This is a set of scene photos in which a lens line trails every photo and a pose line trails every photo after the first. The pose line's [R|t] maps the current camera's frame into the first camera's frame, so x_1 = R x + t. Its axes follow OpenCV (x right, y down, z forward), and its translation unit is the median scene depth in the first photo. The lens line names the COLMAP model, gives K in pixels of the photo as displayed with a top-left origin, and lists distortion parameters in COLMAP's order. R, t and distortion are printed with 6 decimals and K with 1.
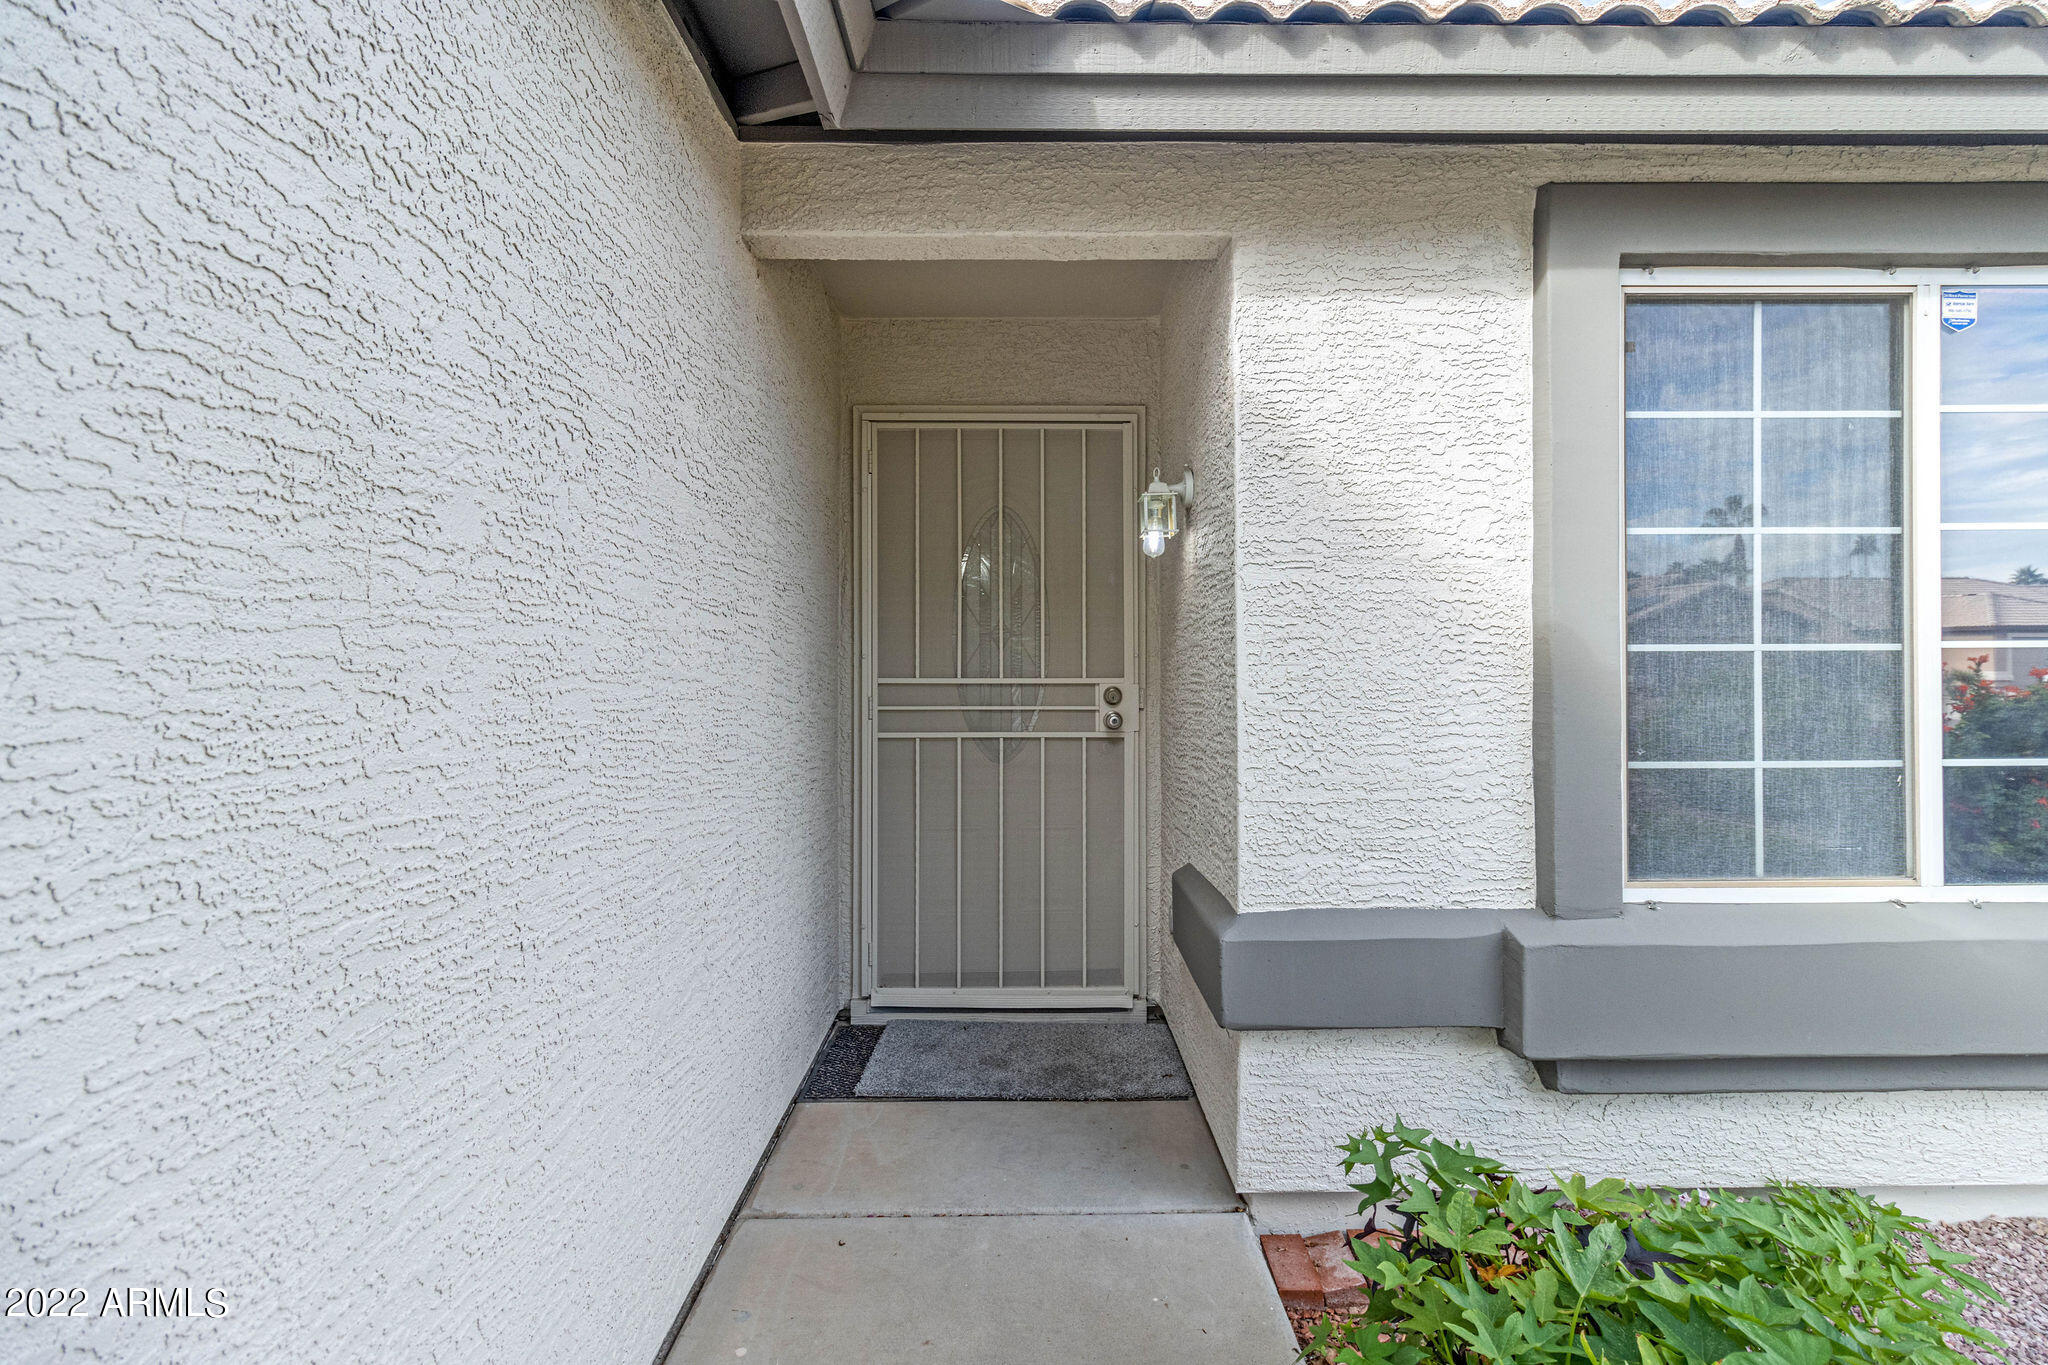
lens RADIAL K [[947.9, 0, 1036.7], [0, 947.9, 658.0], [0, 0, 1]] dist [0.003473, 0.000132]
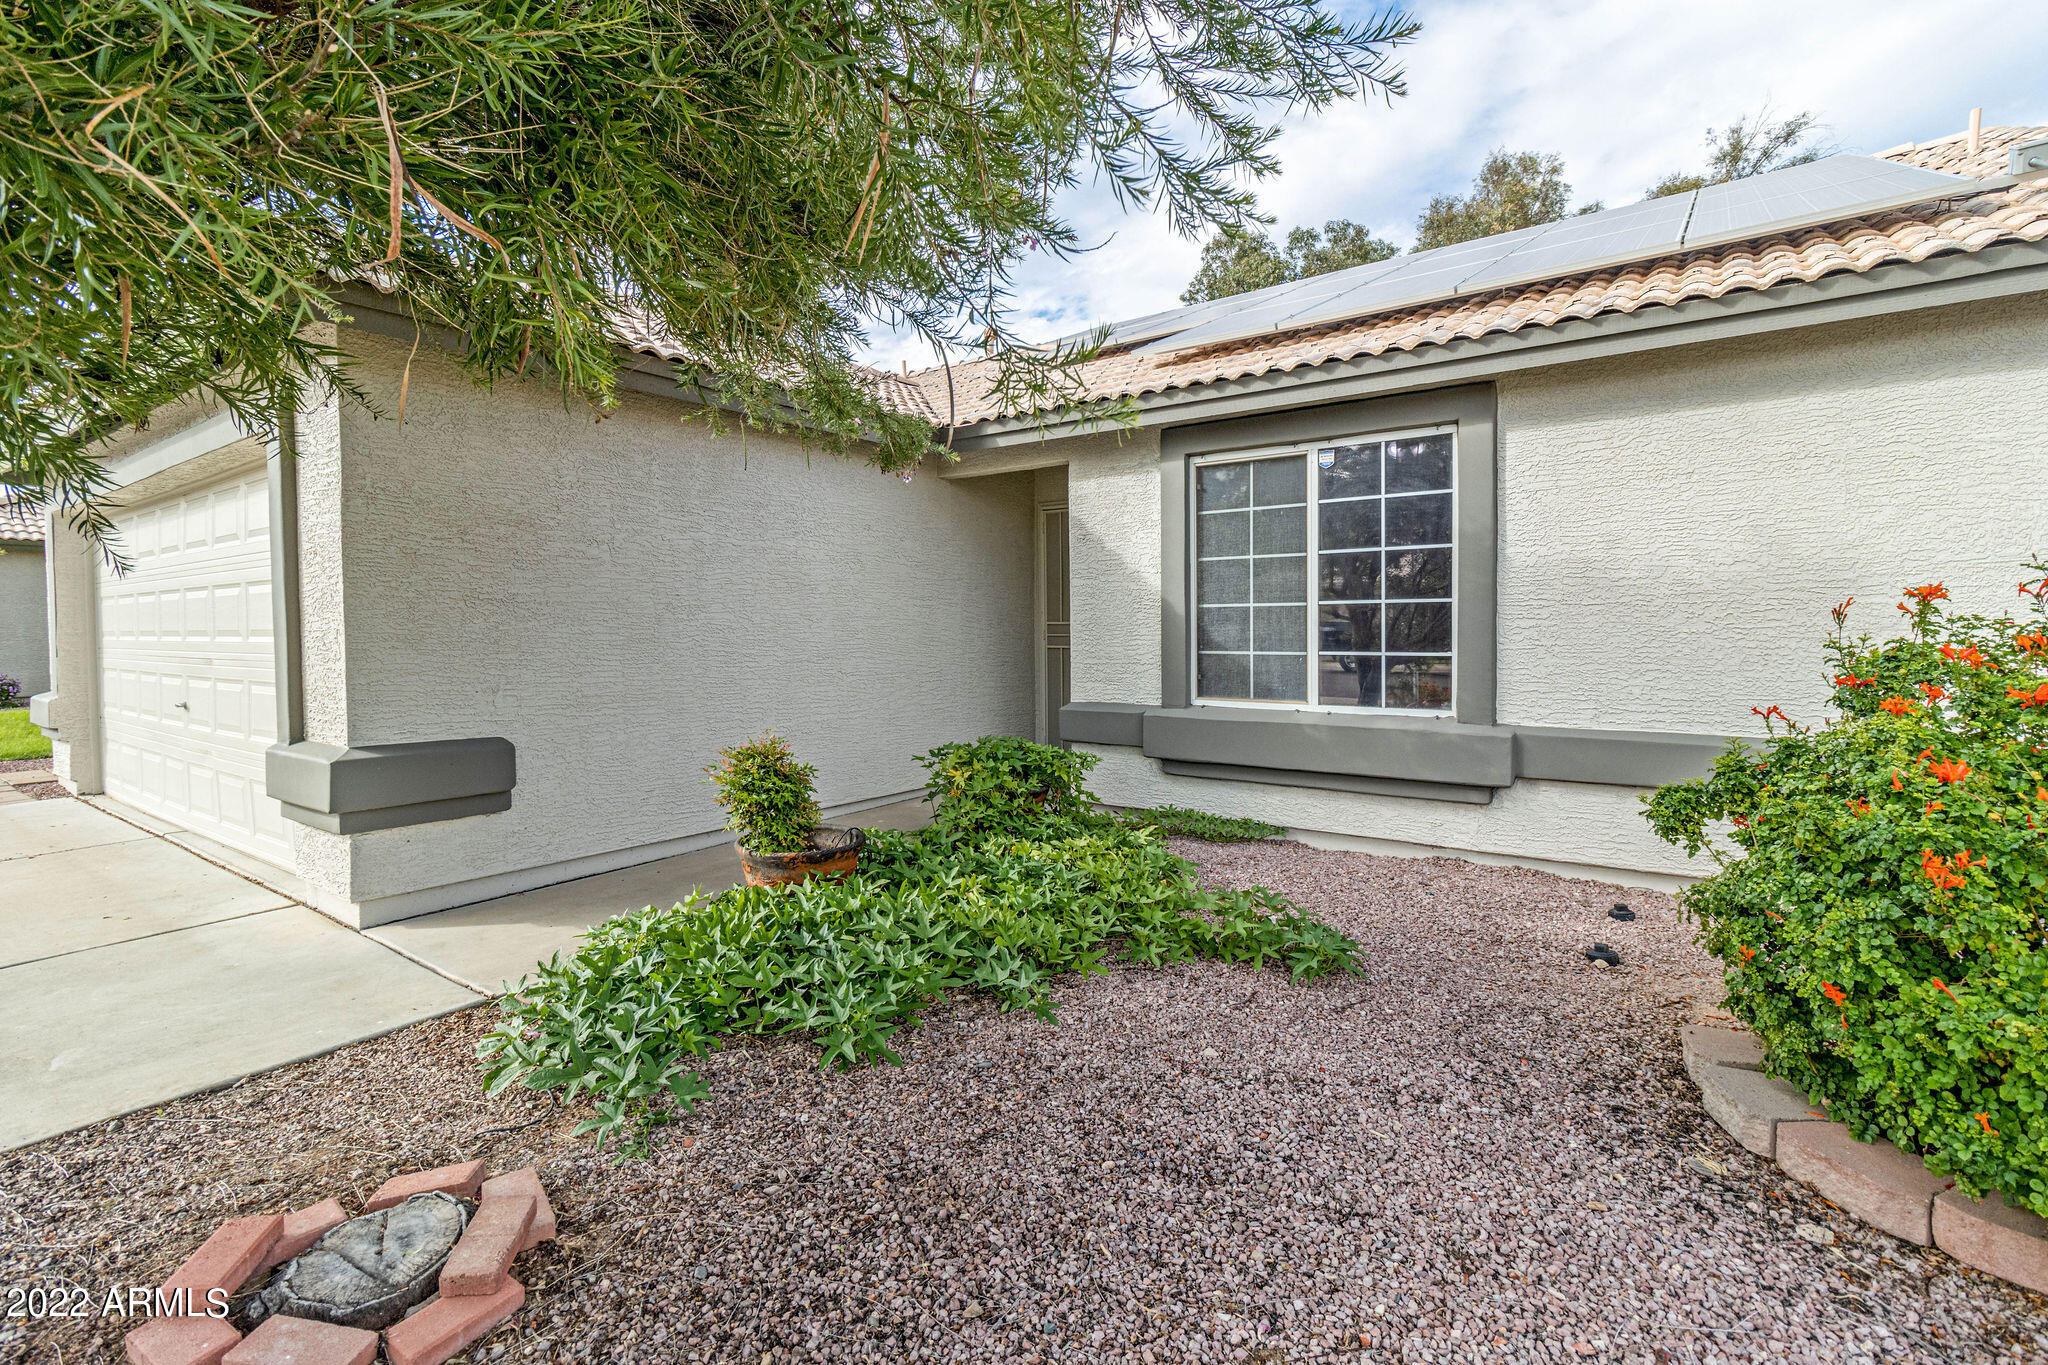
lens RADIAL K [[947.9, 0, 1036.7], [0, 947.9, 658.0], [0, 0, 1]] dist [0.003473, 0.000132]
pose [[0.800169, 0.019565, -0.599455, 1.818747], [0.008034, 0.999028, 0.043330, 0.014943], [0.599721, -0.039488, 0.799235, -1.313119]]
